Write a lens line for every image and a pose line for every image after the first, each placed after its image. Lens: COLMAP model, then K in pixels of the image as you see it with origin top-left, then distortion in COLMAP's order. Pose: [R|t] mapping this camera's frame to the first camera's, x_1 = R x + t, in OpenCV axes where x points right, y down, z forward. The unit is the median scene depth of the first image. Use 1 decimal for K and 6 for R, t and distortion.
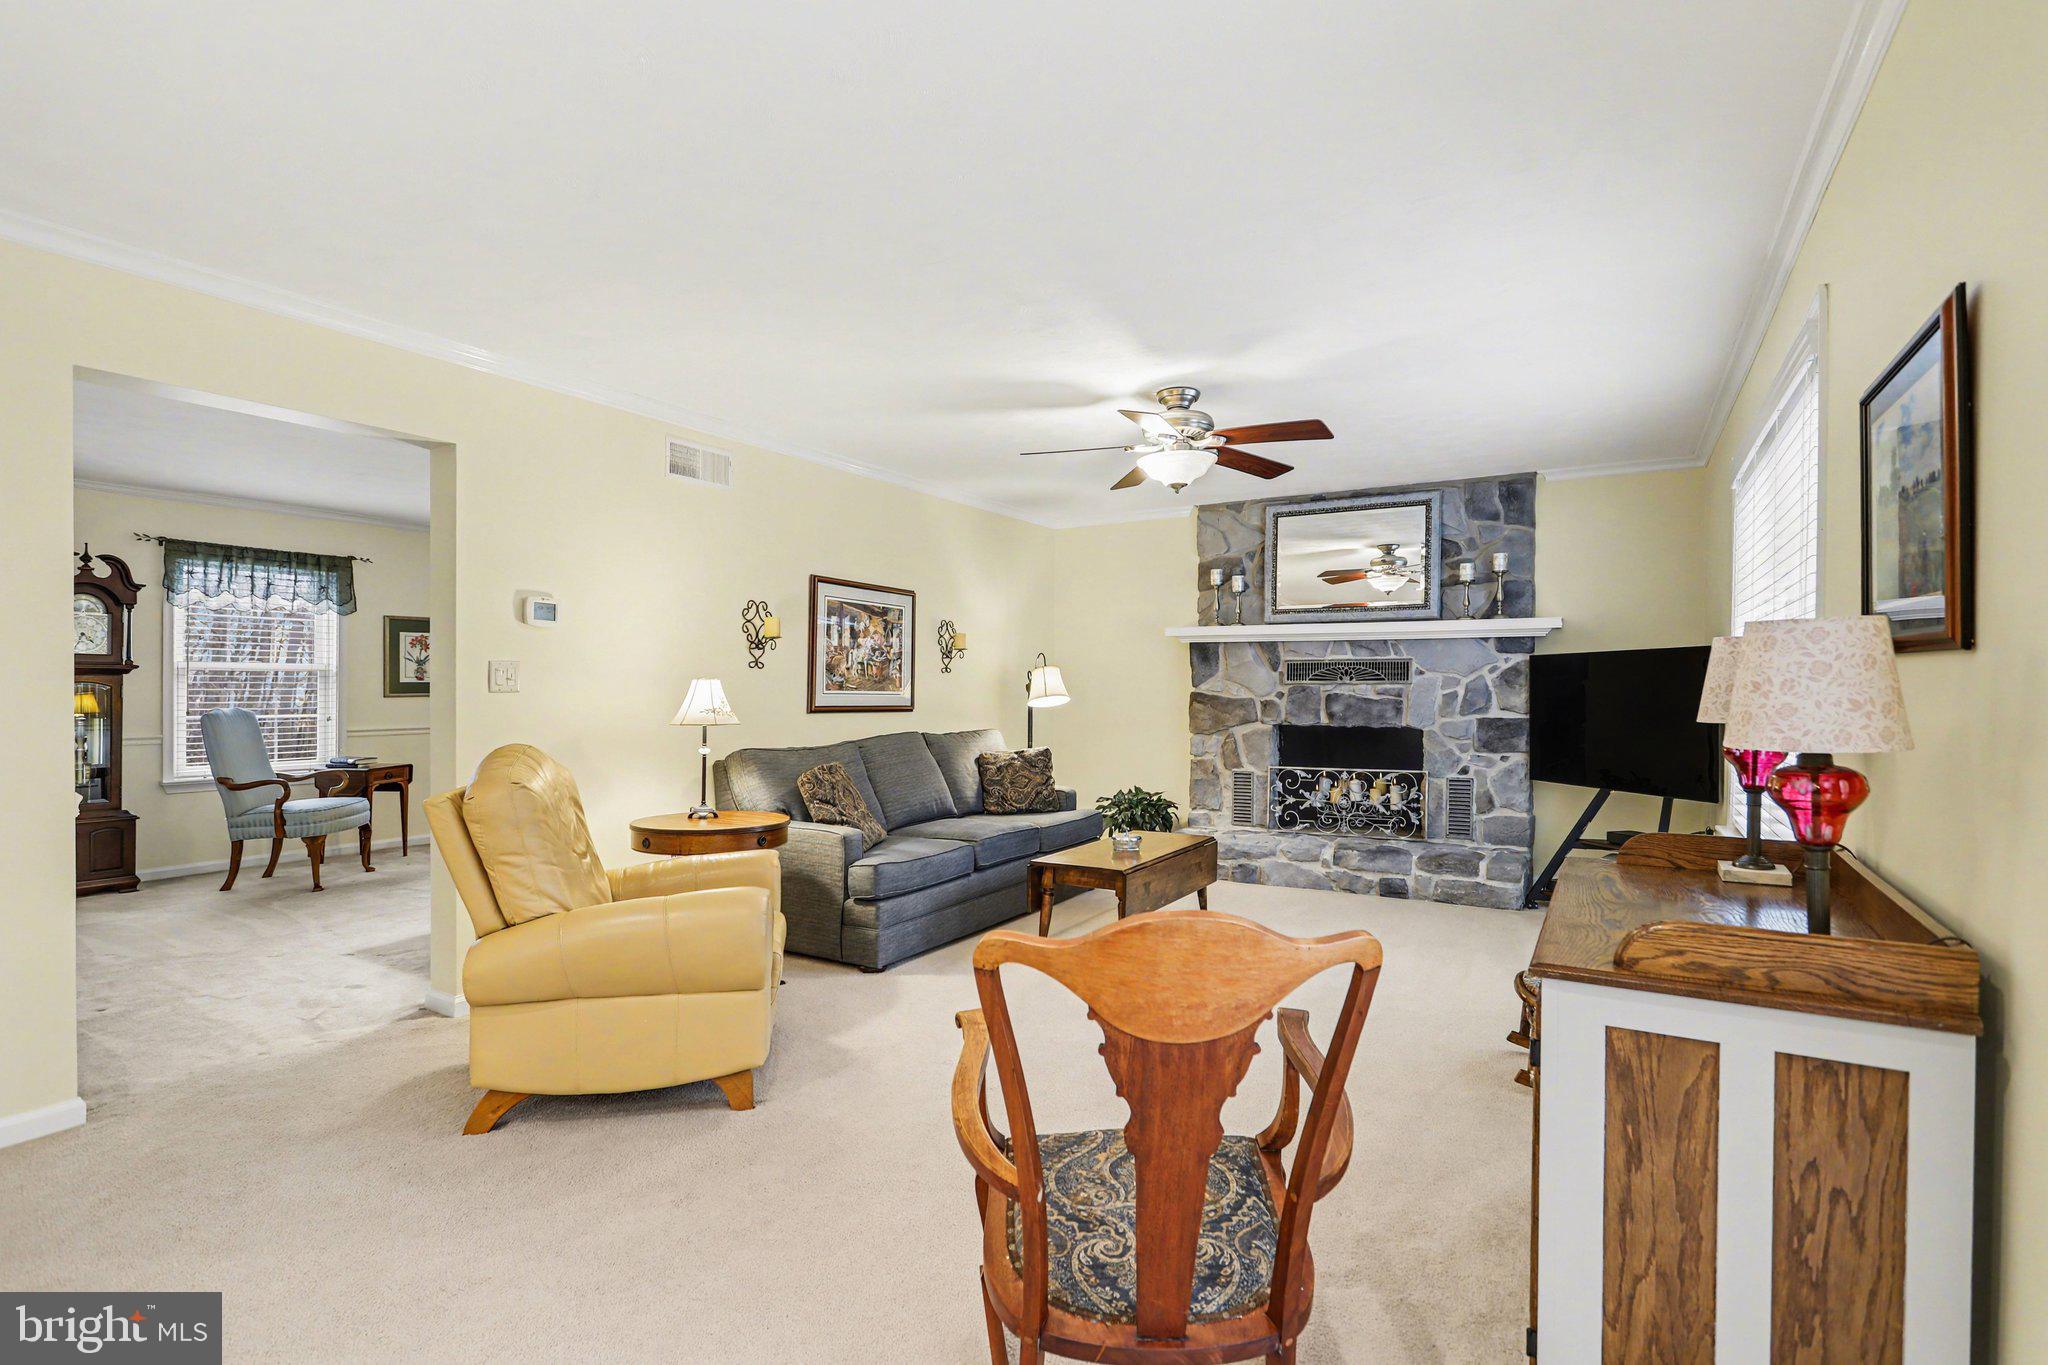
lens RADIAL K [[978.6, 0, 1021.3], [0, 978.6, 694.3], [0, 0, 1]] dist [-0.001740, -0.000402]
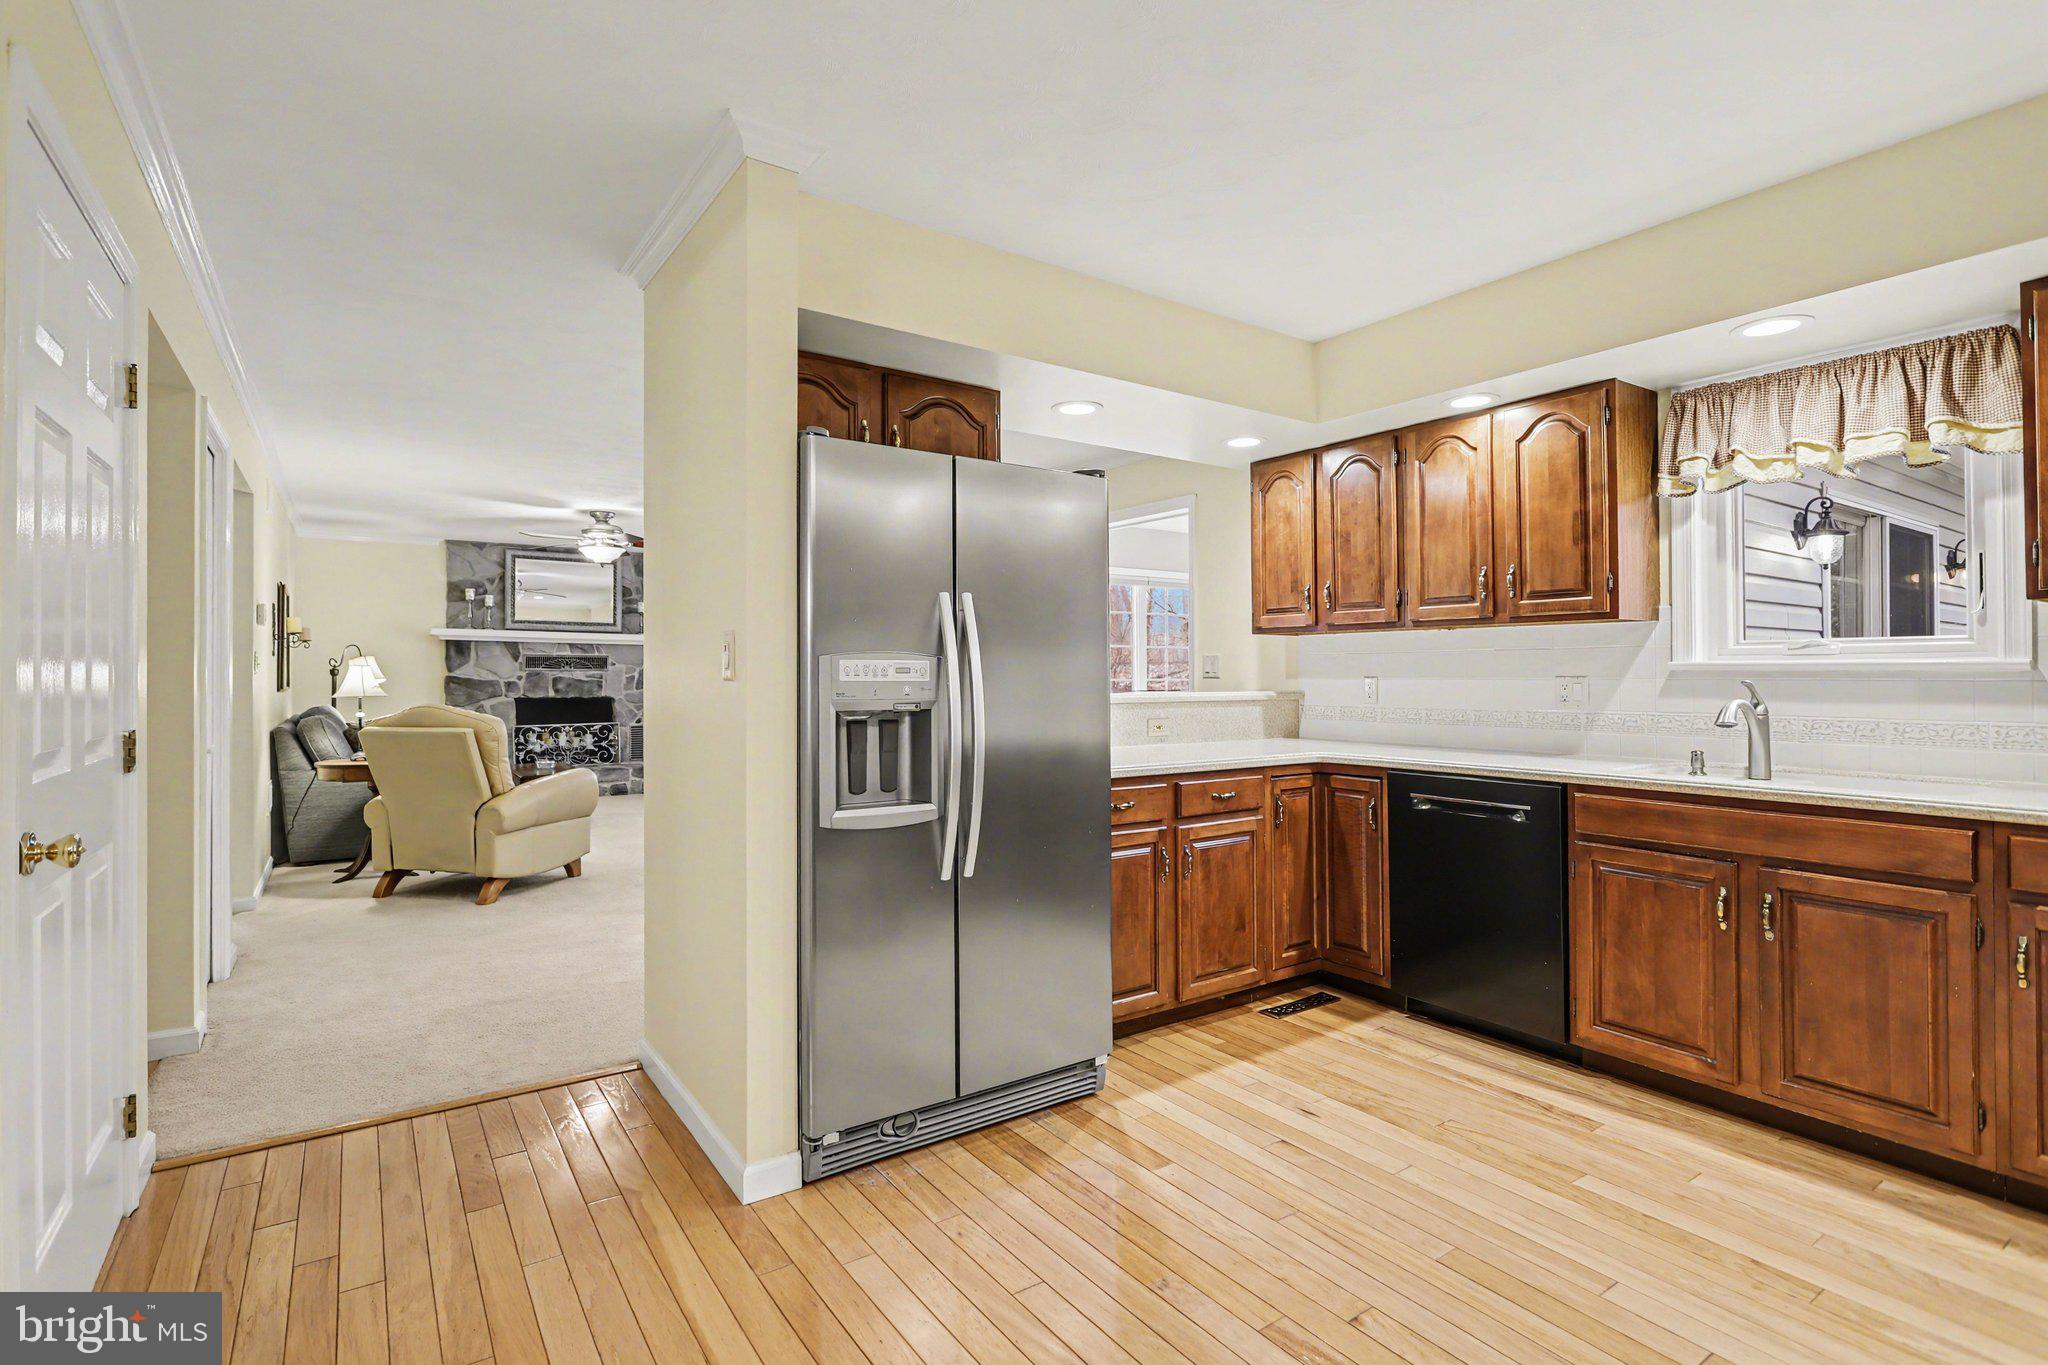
lens RADIAL K [[986.2, 0, 1012.4], [0, 986.2, 656.3], [0, 0, 1]] dist [-0.004801, -0.000026]
pose [[0.420401, 0.017576, 0.907168, -0.766775], [0.004320, 0.999762, -0.021372, 0.003127], [-0.907328, 0.012904, 0.420225, -0.305554]]
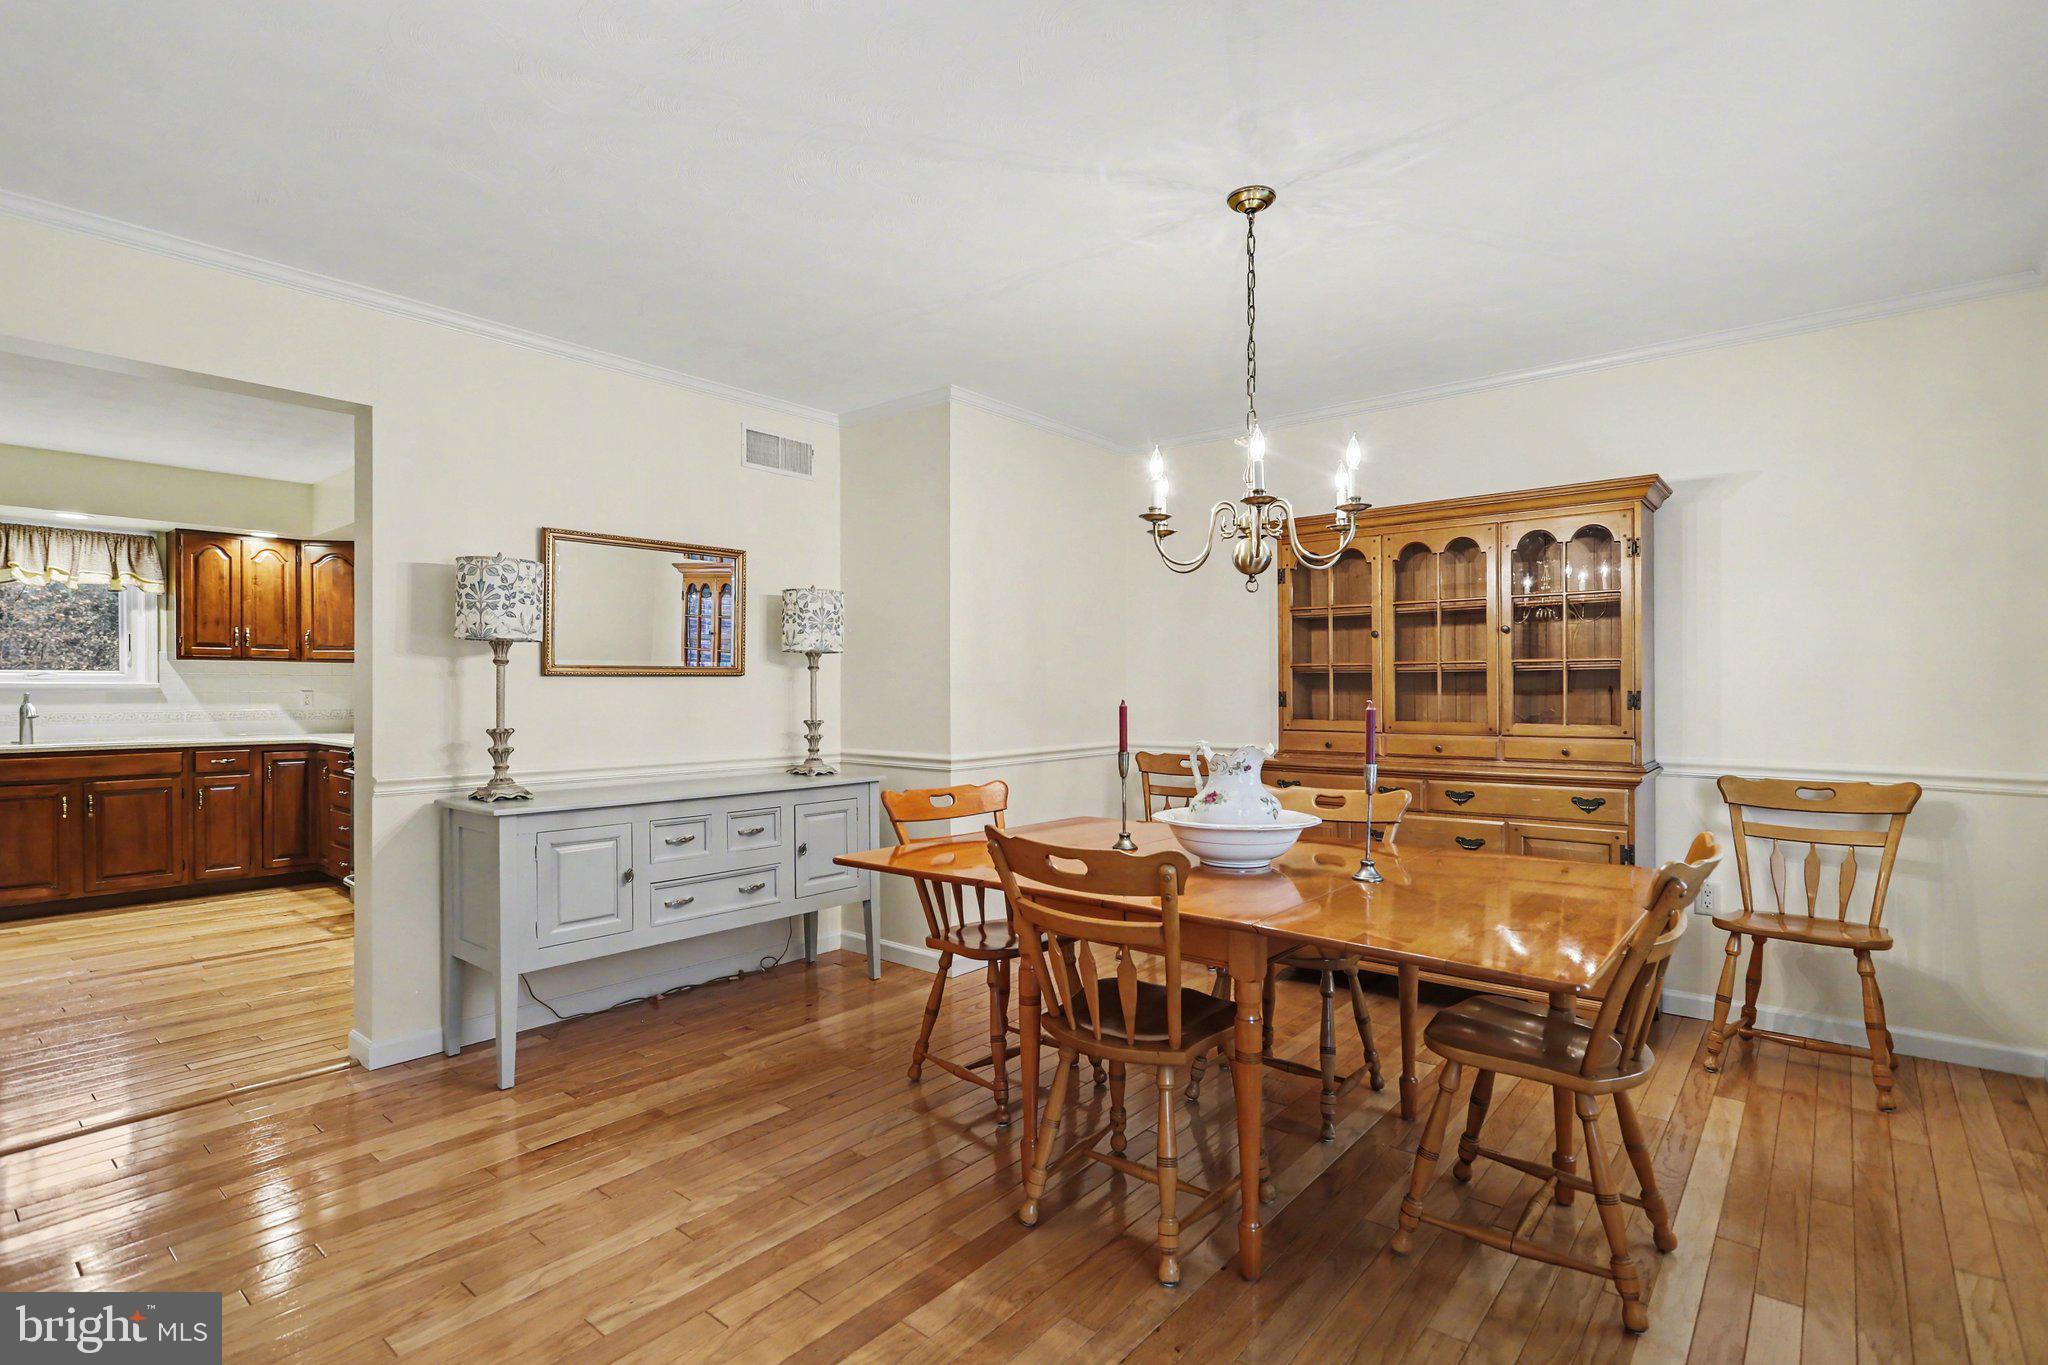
lens RADIAL K [[985.9, 0, 1020.6], [0, 985.9, 704.2], [0, 0, 1]] dist [-0.003618, -0.000673]
pose [[-0.987592, -0.000164, 0.157040, -1.171701], [0.003279, 0.999760, 0.021666, 0.000191], [-0.157005, 0.021912, -0.987355, 0.264518]]
